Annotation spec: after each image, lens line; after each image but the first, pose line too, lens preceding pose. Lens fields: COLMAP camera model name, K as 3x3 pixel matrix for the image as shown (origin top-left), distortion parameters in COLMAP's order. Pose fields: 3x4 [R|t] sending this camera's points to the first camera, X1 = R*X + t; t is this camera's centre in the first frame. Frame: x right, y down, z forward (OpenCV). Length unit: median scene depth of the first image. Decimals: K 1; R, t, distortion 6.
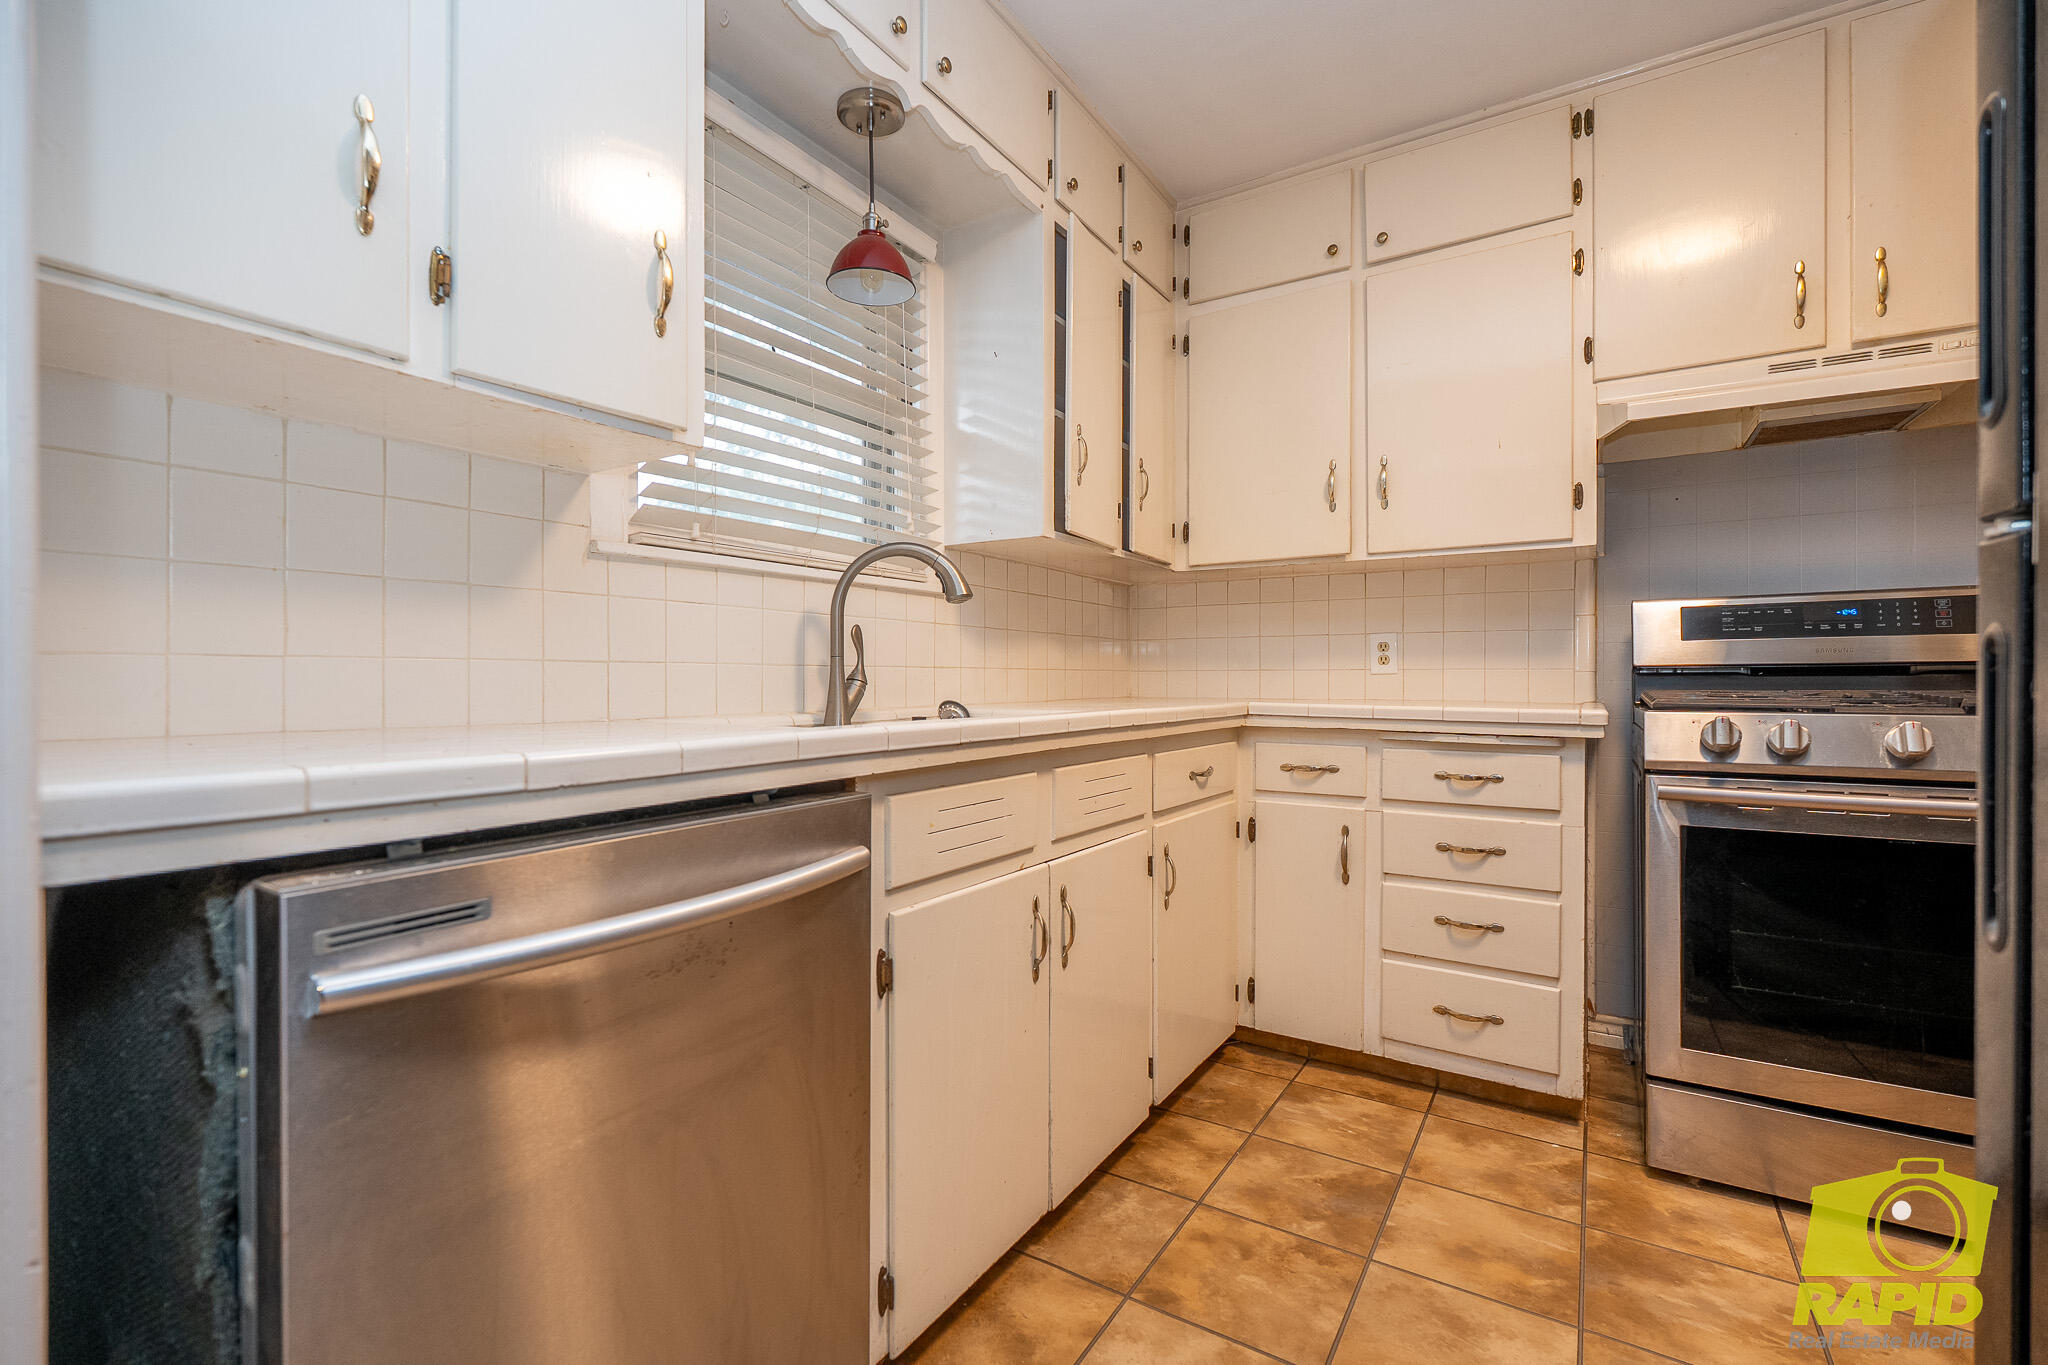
lens RADIAL K [[885.7, 0, 1055.2], [0, 885.7, 682.5], [0, 0, 1]] dist [0.000138, 0.000305]
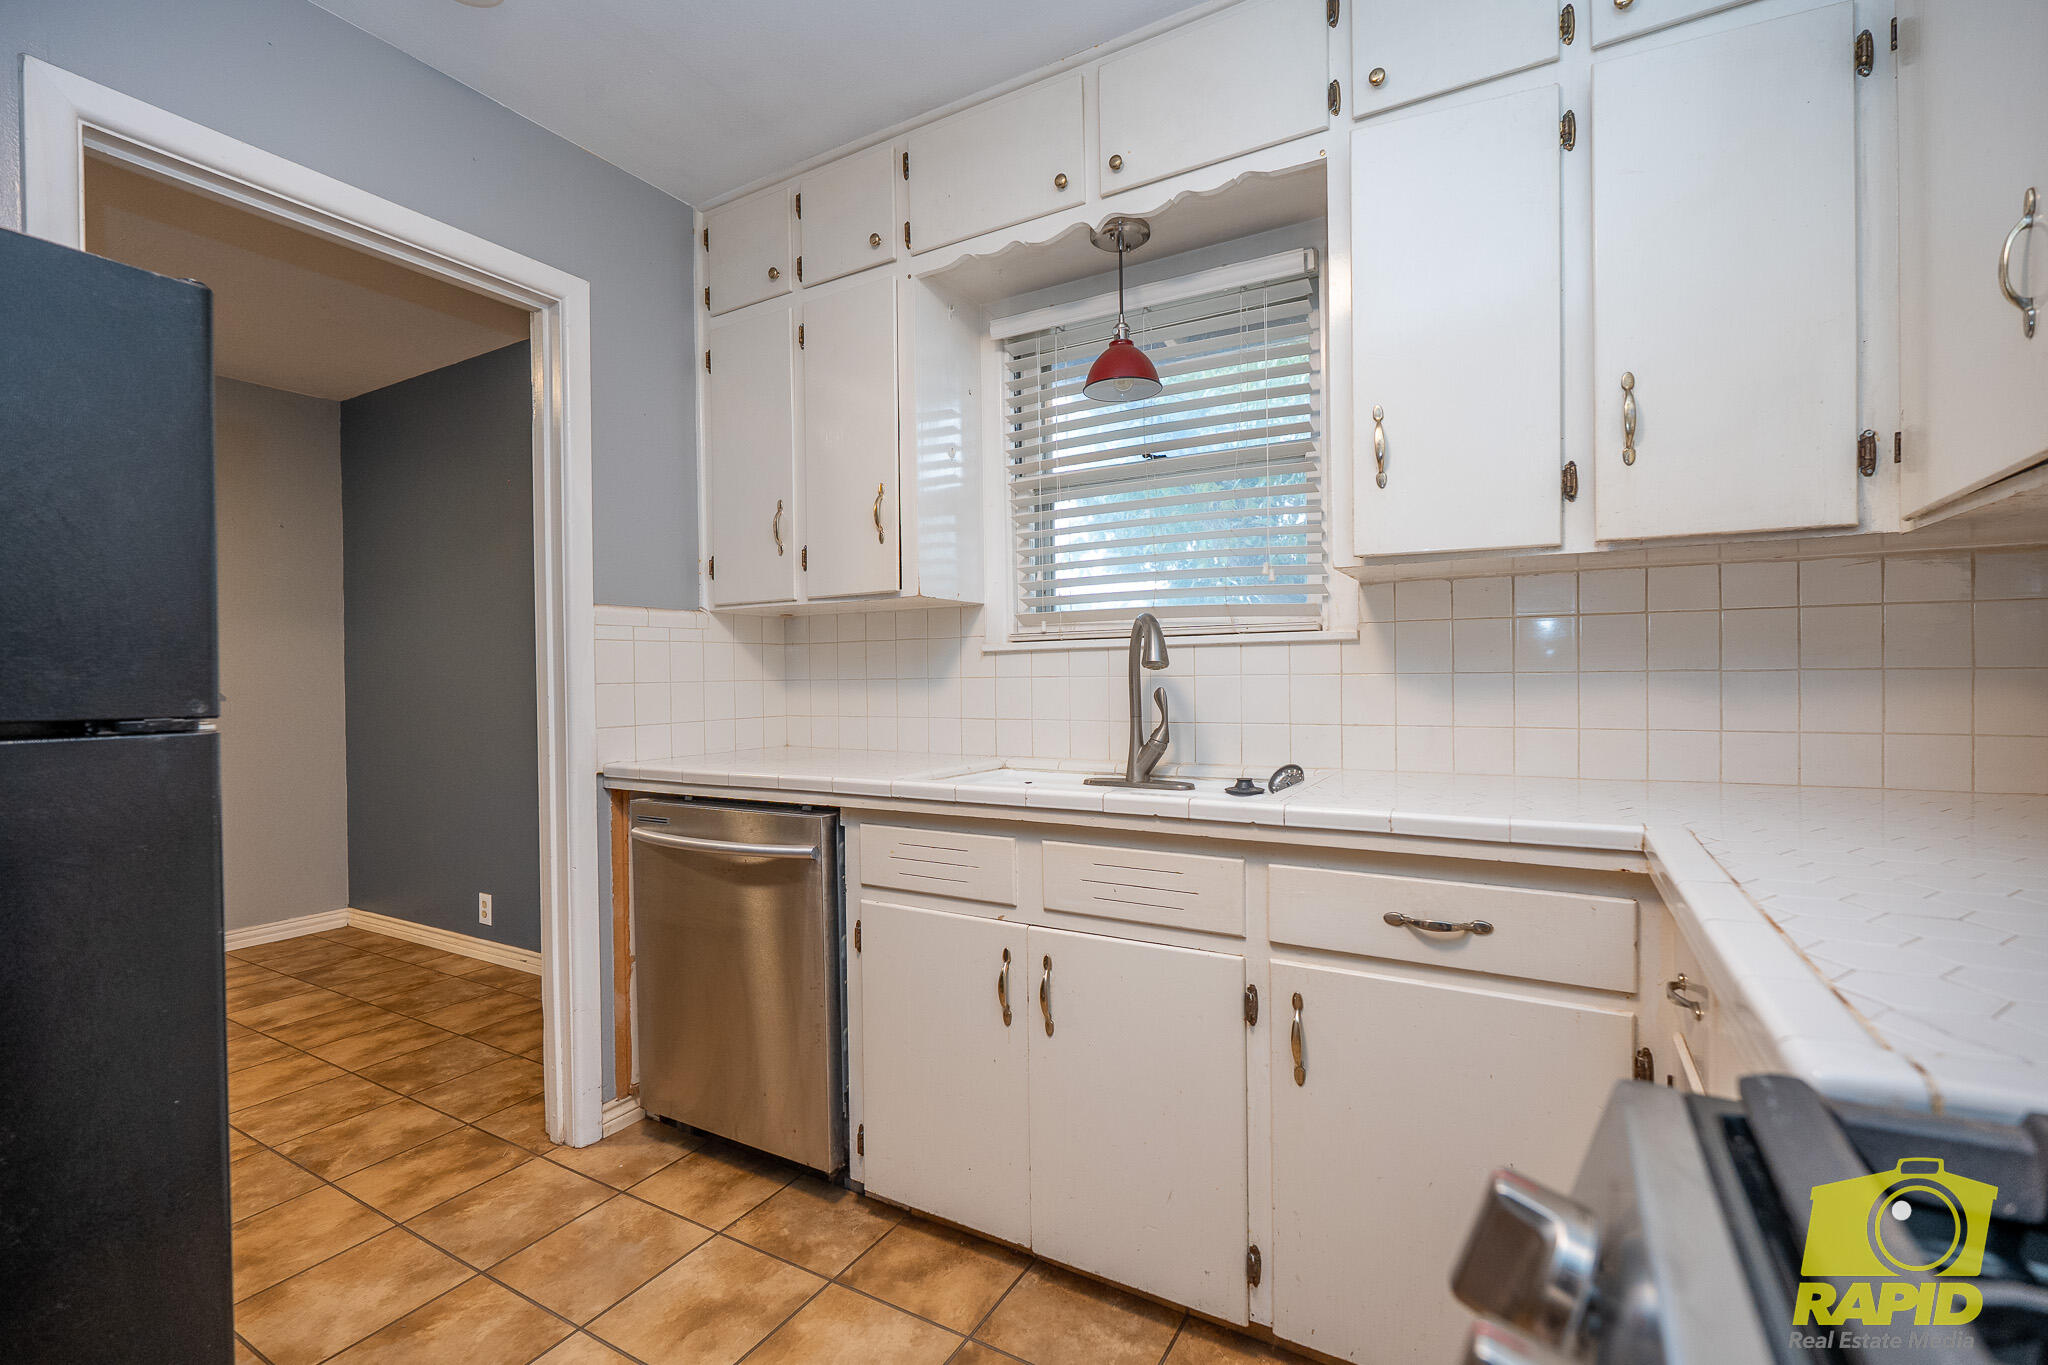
lens RADIAL K [[899.9, 0, 1024.0], [0, 899.9, 682.5], [0, 0, 1]] dist [-0.003275, 0.000719]
pose [[0.034834, 0.010740, -0.999335, 1.070867], [0.005321, 0.999926, 0.010932, -0.101354], [0.999379, -0.005699, 0.034774, 0.954968]]
